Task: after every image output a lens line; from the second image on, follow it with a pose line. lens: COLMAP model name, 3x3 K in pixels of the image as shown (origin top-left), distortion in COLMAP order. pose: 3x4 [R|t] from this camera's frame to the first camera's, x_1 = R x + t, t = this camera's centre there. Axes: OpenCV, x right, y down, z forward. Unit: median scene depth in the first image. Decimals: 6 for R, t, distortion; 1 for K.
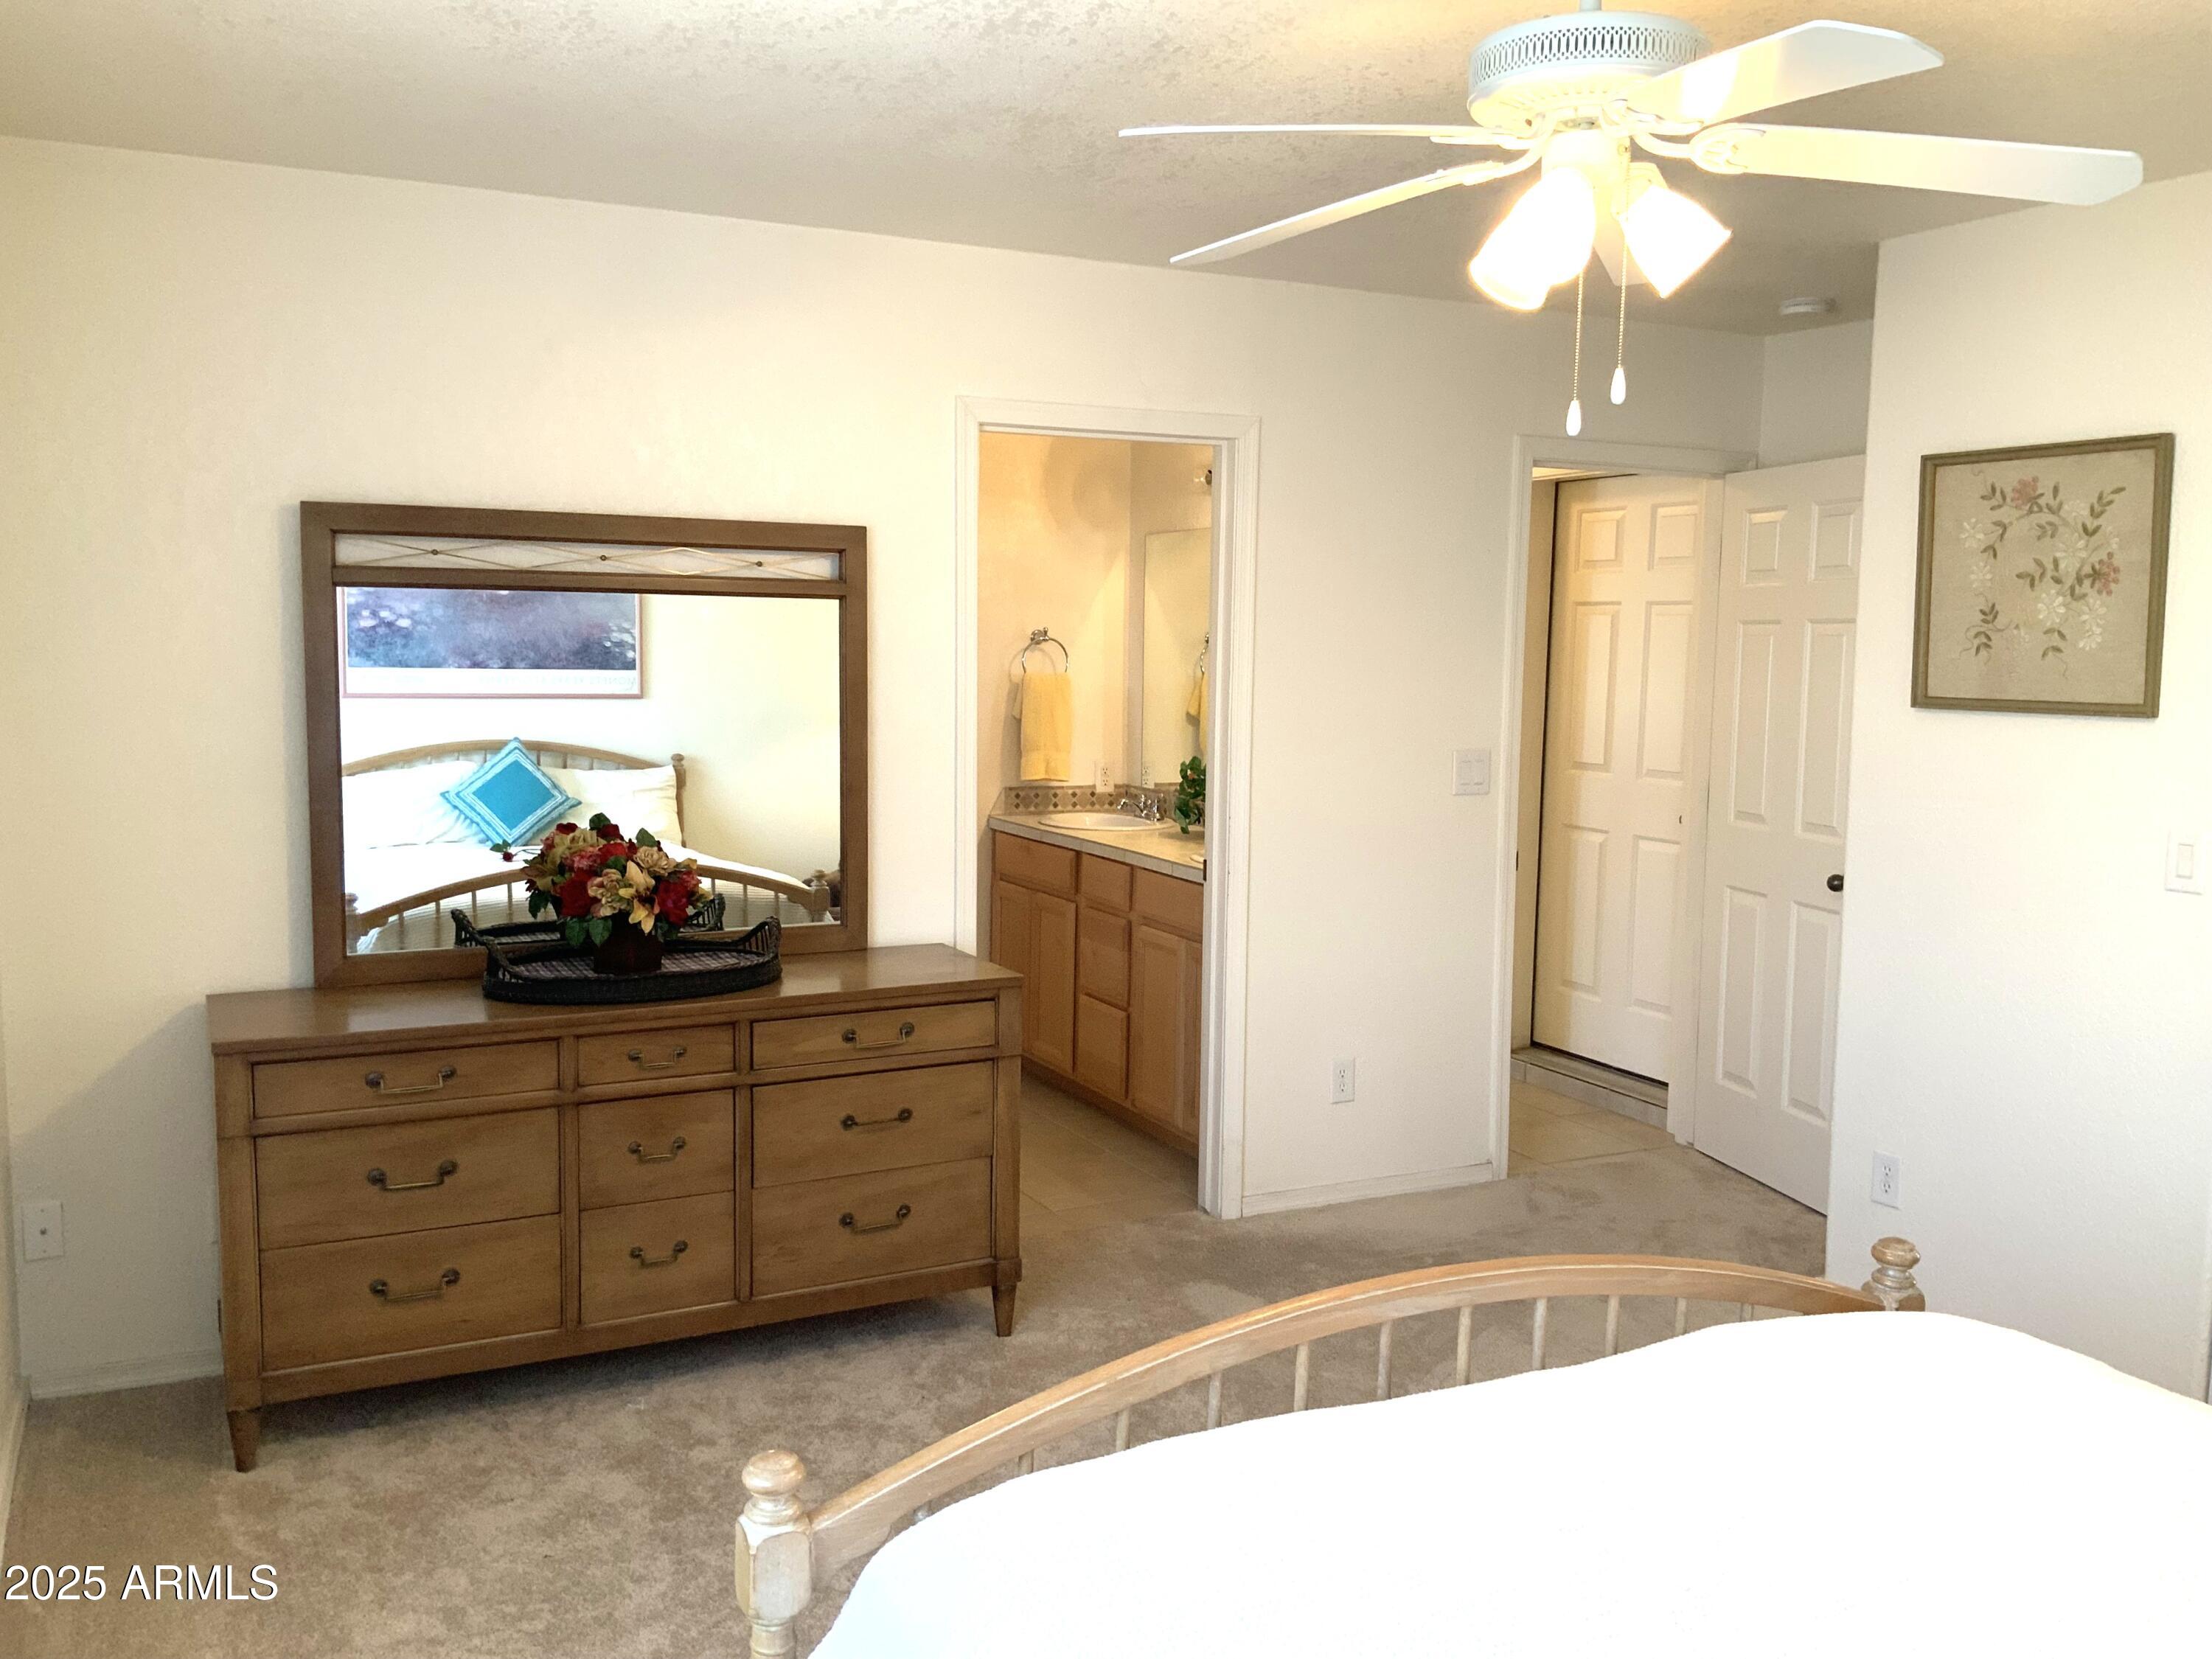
lens RADIAL K [[1847.0, 0, 1094.0], [0, 1847.0, 832.9], [0, 0, 1]] dist [0.097746, -0.233489]
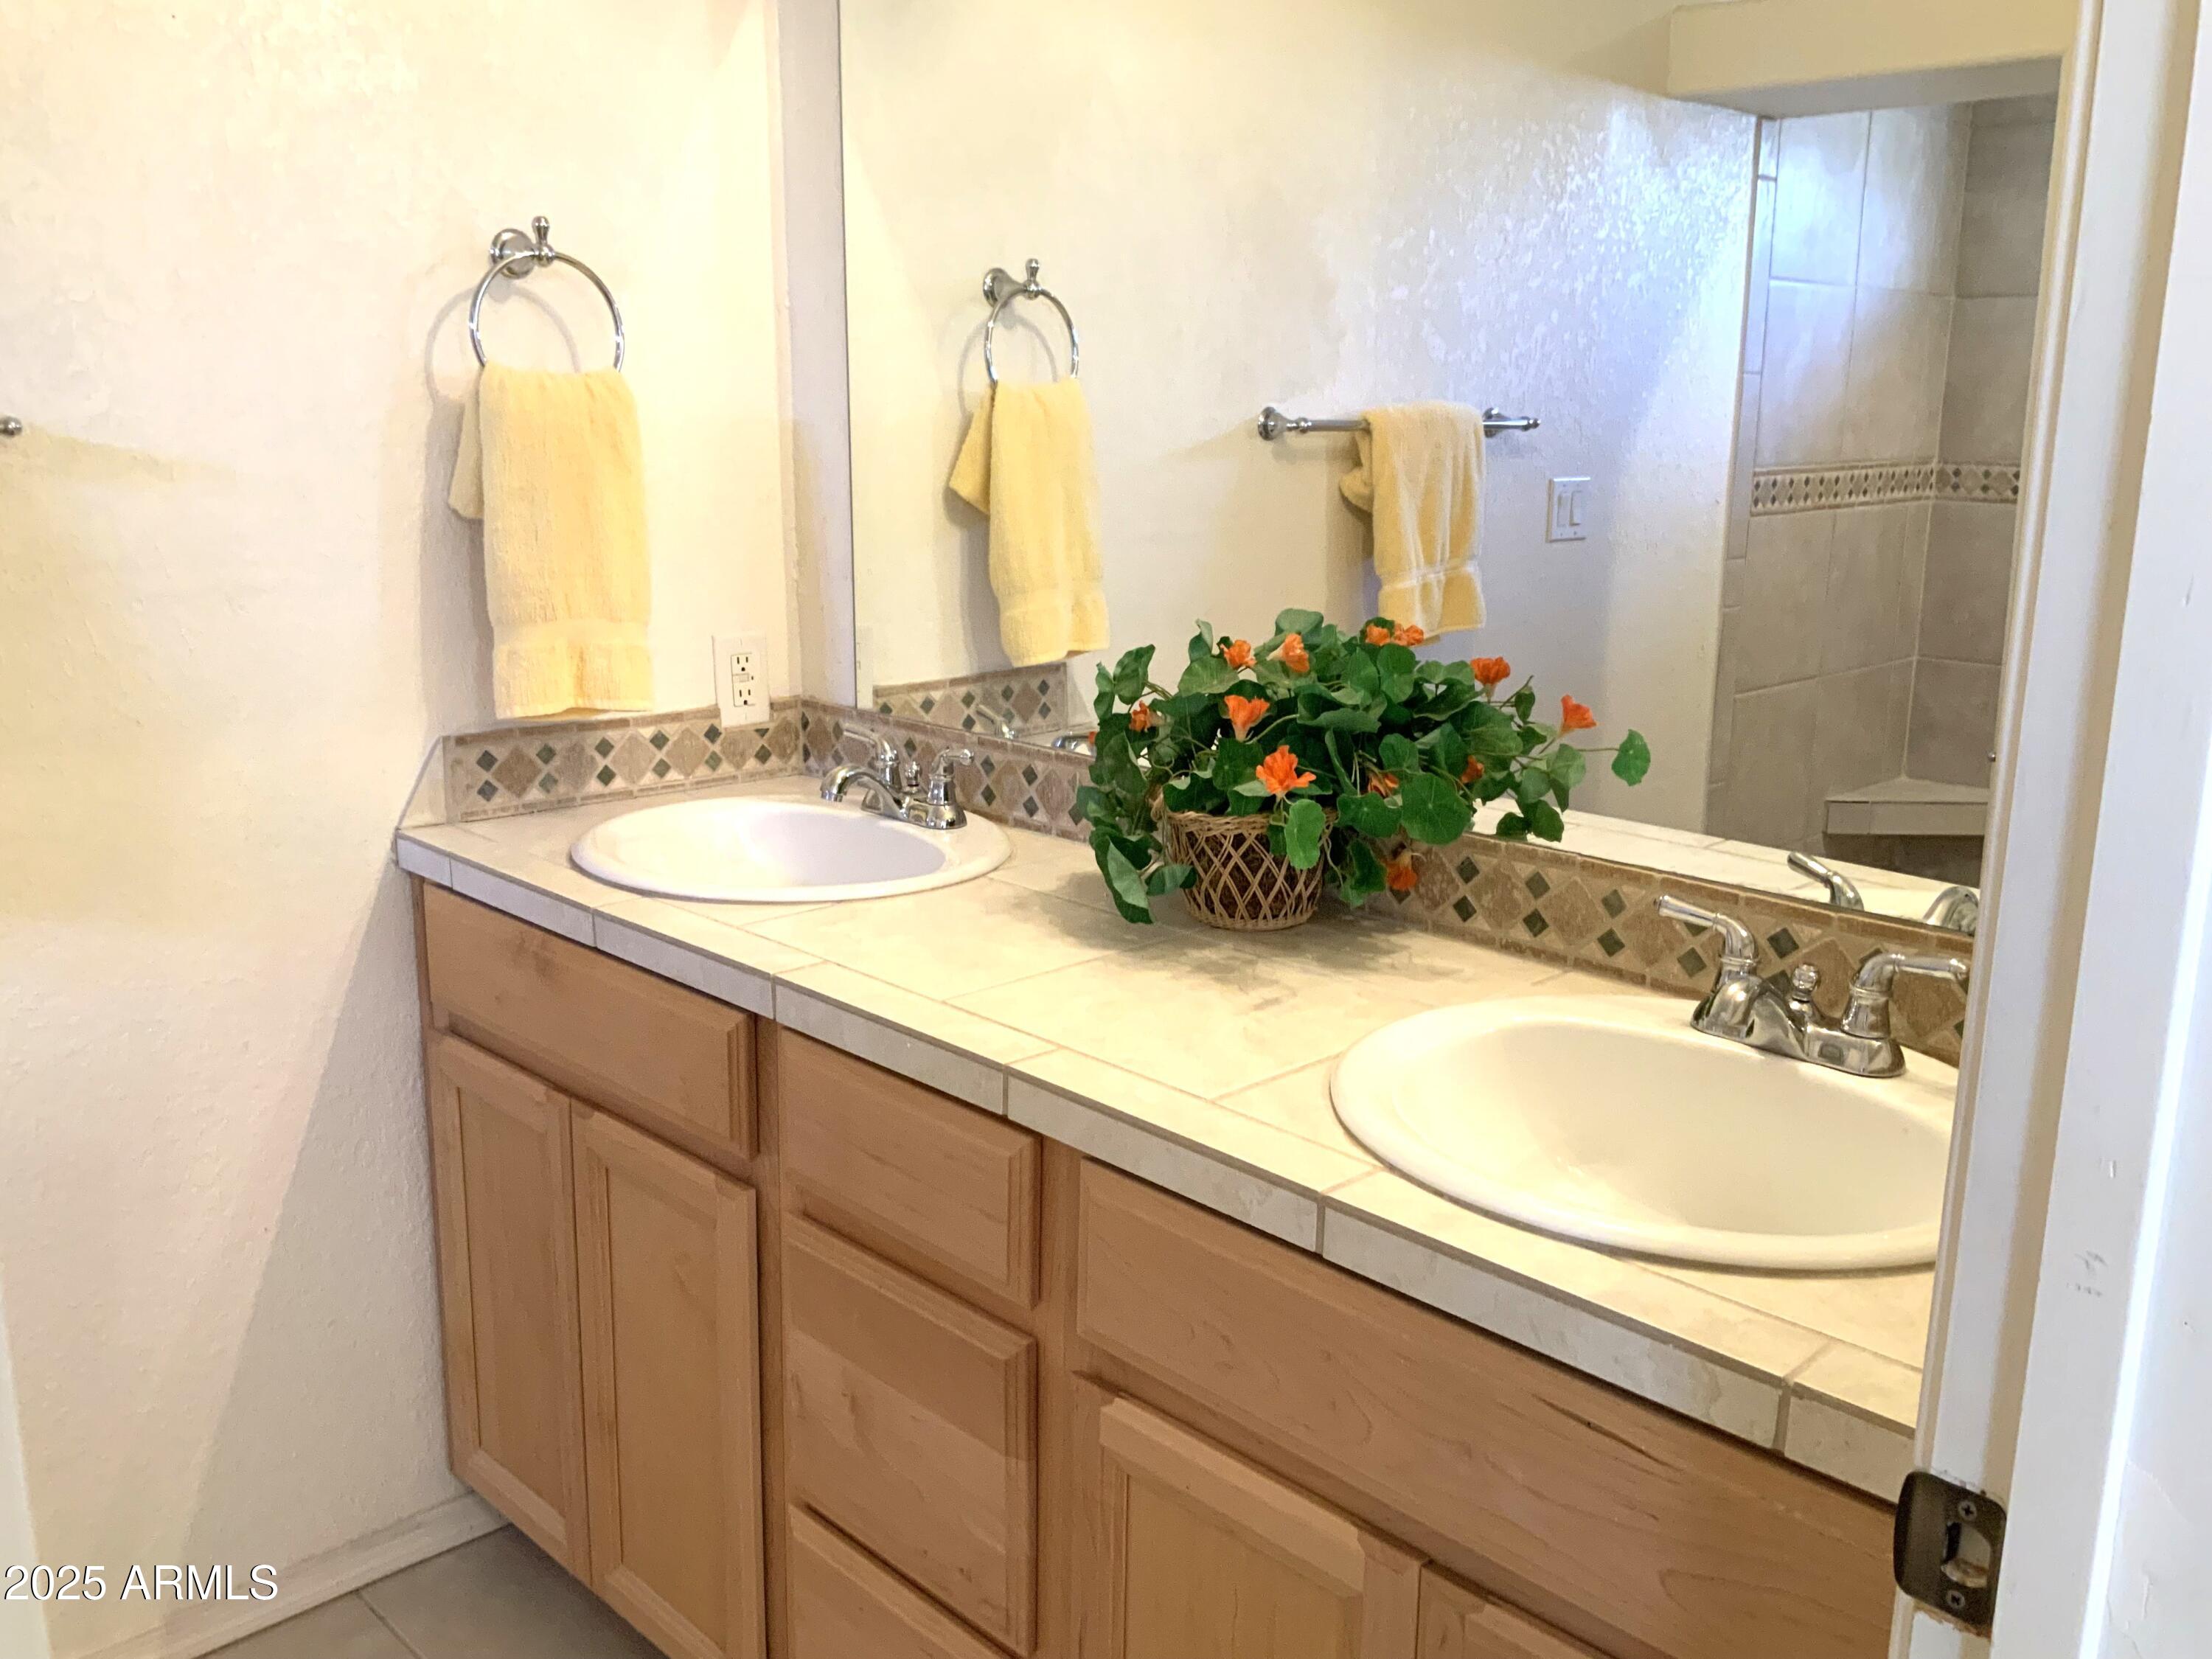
lens RADIAL K [[1847.0, 0, 1094.0], [0, 1847.0, 832.9], [0, 0, 1]] dist [0.097746, -0.233489]
pose [[0.956611, -0.069597, 0.282934, -0.032763], [0.036285, 0.991950, 0.121320, -0.043132], [-0.289100, -0.105789, 0.951436, 0.659930]]
